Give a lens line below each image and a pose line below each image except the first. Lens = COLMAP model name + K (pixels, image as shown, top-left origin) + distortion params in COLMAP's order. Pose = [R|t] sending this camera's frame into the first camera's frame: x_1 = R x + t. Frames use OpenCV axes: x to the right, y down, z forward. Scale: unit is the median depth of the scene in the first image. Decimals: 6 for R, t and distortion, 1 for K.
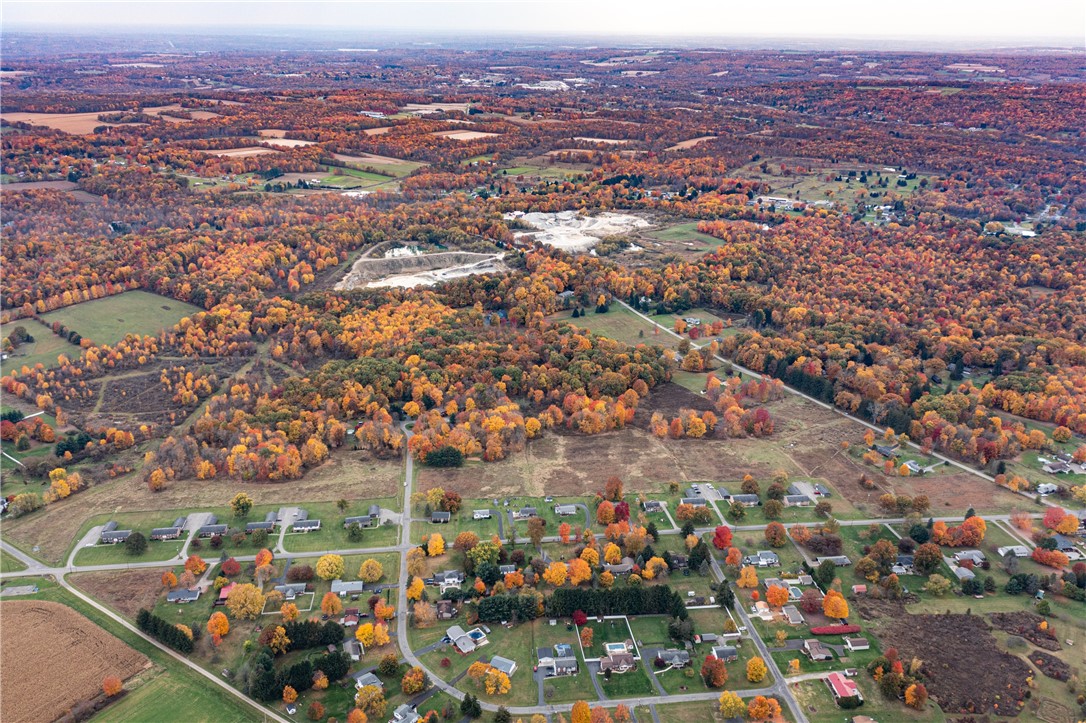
lens RADIAL K [[869.9, 0, 544.3], [0, 869.9, 358.4], [0, 0, 1]] dist [0.005340, 0.012616]
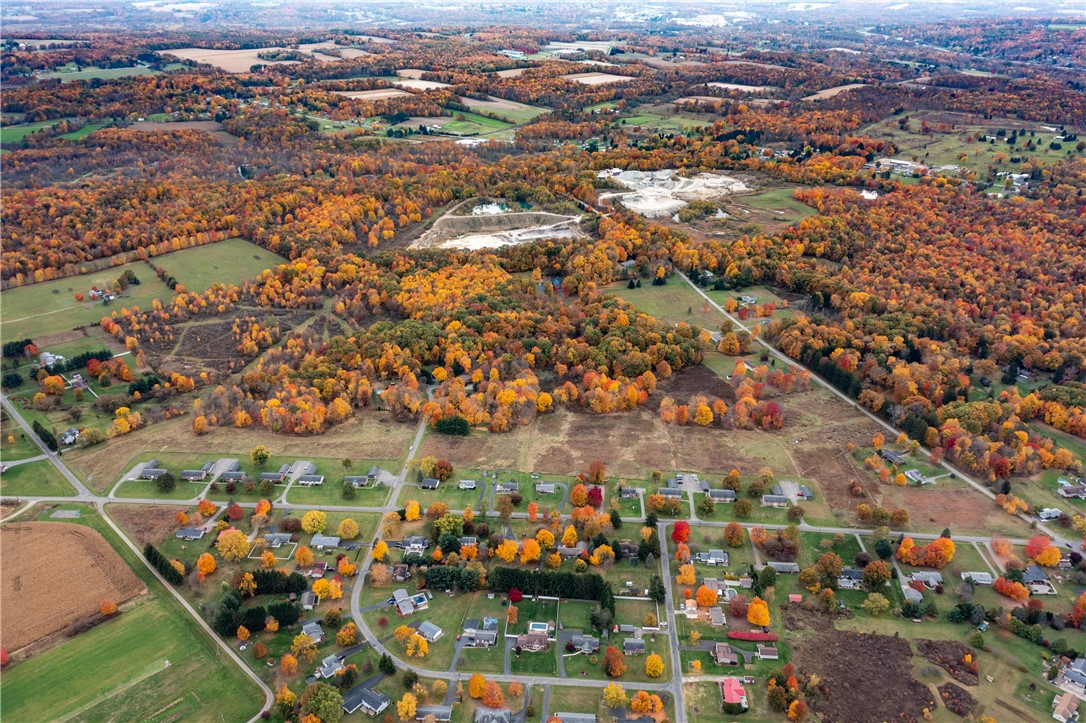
lens RADIAL K [[869.9, 0, 543.7], [0, 869.9, 360.8], [0, 0, 1]] dist [0.005340, 0.012616]
pose [[0.982289, 0.074879, -0.171758, 0.147169], [-0.061304, 0.994659, 0.083032, -0.052284], [0.177058, -0.071032, 0.981634, -0.024707]]
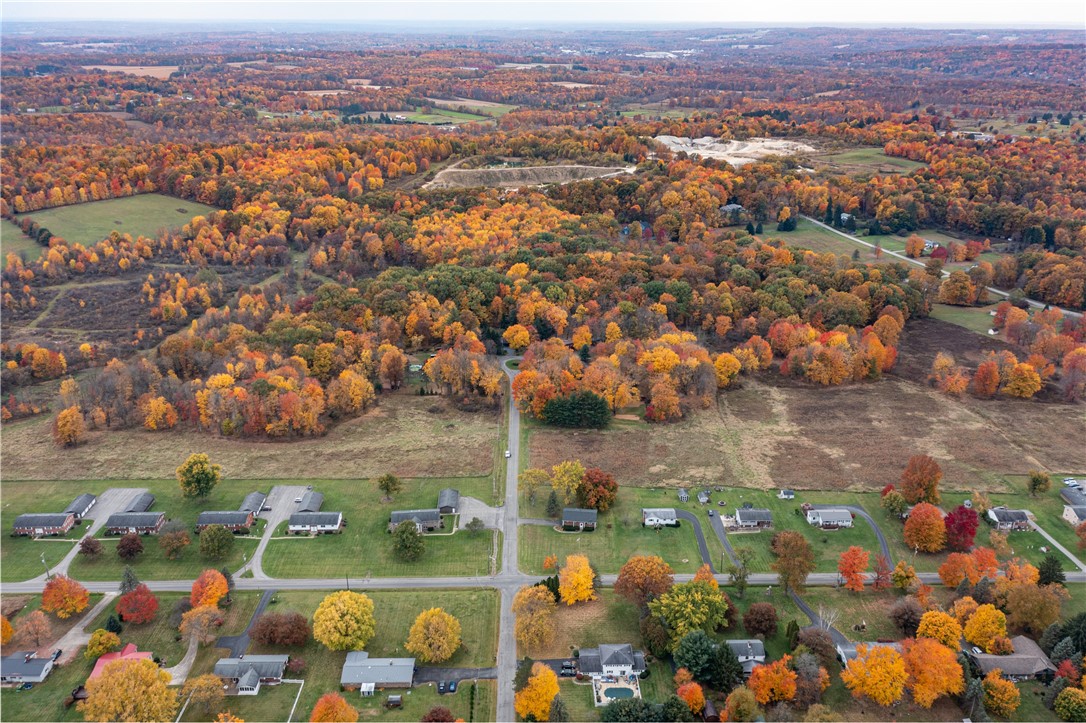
lens RADIAL K [[869.9, 0, 542.1], [0, 869.9, 365.1], [0, 0, 1]] dist [0.005340, 0.012616]
pose [[0.994452, 0.032958, -0.099894, -0.069598], [-0.031897, 0.999417, 0.012199, 0.066269], [0.100237, -0.008945, 0.994923, 0.375283]]
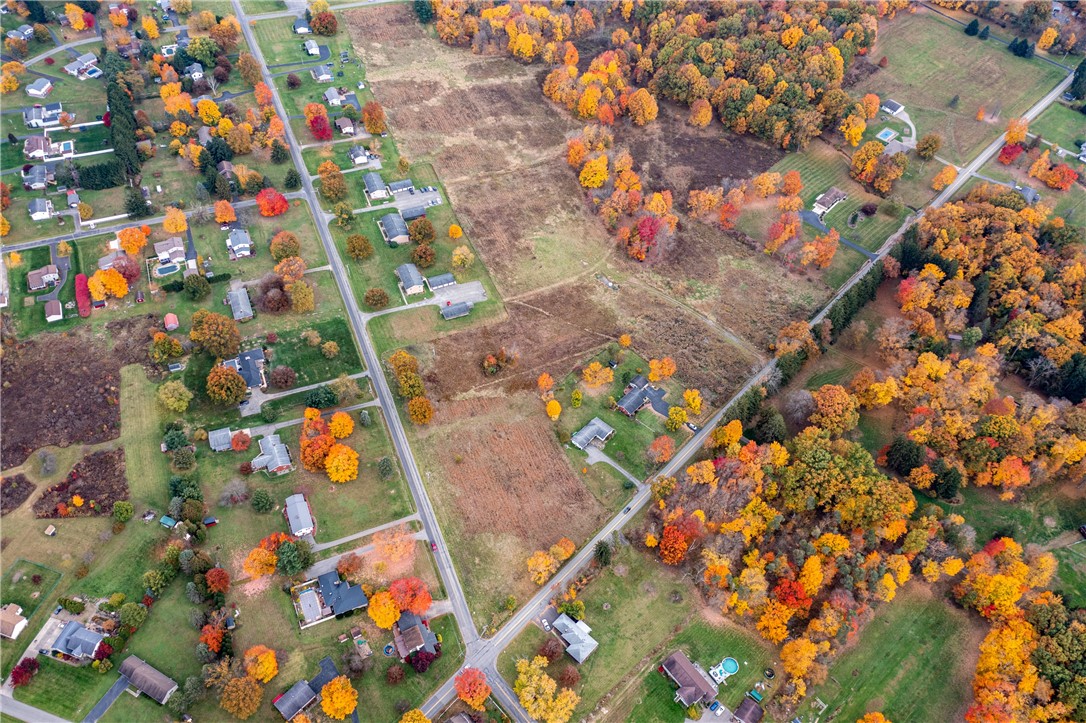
lens RADIAL K [[869.9, 0, 540.9], [0, 869.9, 359.6], [0, 0, 1]] dist [0.005340, 0.012616]
pose [[0.266007, 0.732595, -0.626534, 0.623729], [-0.368994, 0.677832, 0.635914, -0.211659], [0.890553, 0.062029, 0.450631, 0.616258]]
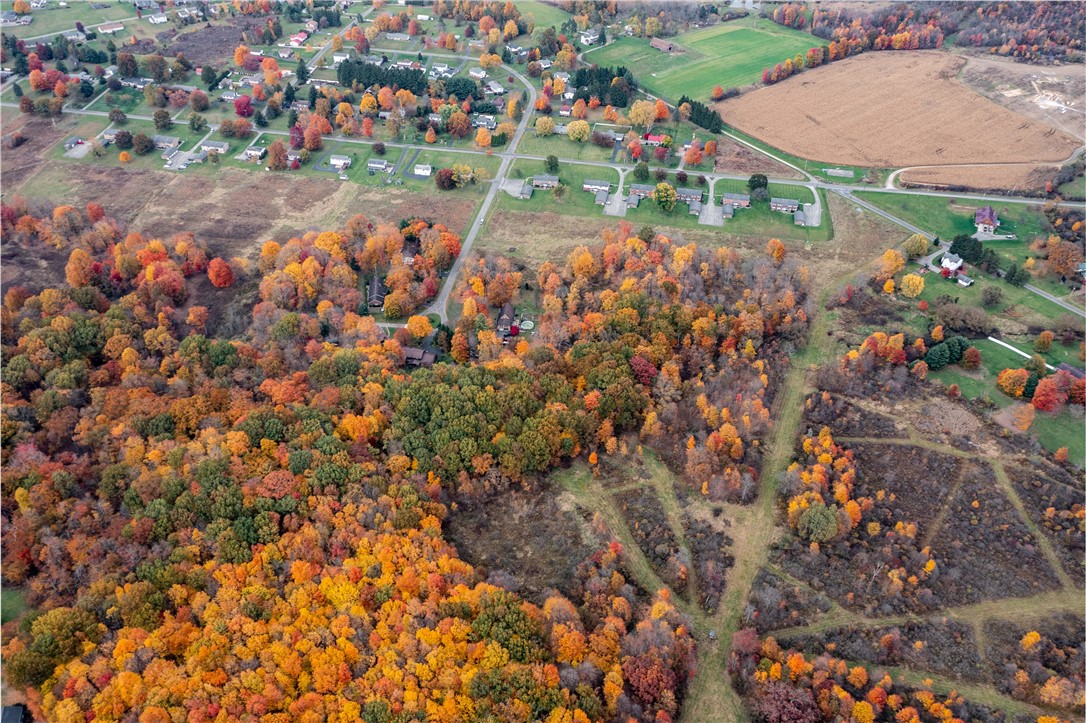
lens RADIAL K [[869.9, 0, 536.5], [0, 869.9, 363.3], [0, 0, 1]] dist [0.005340, 0.012616]
pose [[-0.950429, -0.217177, 0.222530, -0.343895], [0.084698, 0.507779, 0.857313, -0.403250], [-0.299185, 0.833663, -0.464213, 1.203096]]
